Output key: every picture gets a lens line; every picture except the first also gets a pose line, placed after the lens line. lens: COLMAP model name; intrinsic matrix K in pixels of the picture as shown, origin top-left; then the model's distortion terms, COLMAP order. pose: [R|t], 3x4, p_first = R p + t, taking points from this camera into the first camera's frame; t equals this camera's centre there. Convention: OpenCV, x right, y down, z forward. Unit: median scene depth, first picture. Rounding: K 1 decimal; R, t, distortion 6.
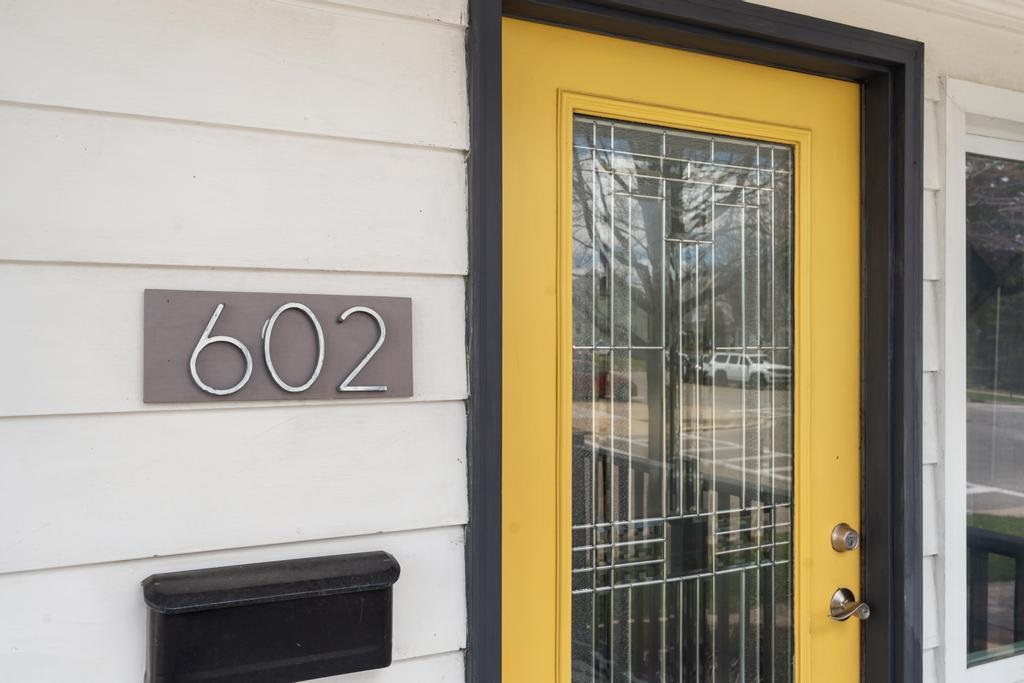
lens RADIAL K [[862.7, 0, 512.0], [0, 862.7, 341.5], [0, 0, 1]] dist [0.001425, -0.003868]
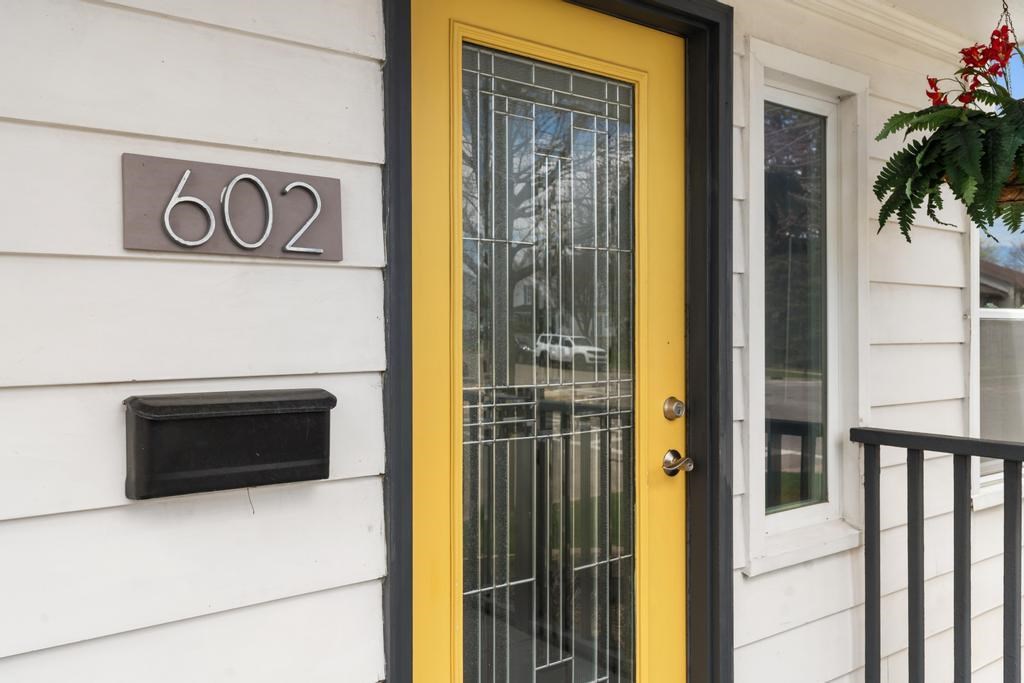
lens RADIAL K [[883.2, 0, 512.0], [0, 883.2, 341.5], [0, 0, 1]] dist [0.007717, 0.003889]
pose [[0.978920, -0.007580, 0.204105, -0.129125], [0.004989, 0.999900, 0.013204, 0.153515], [-0.204185, -0.011907, 0.978860, -0.247197]]
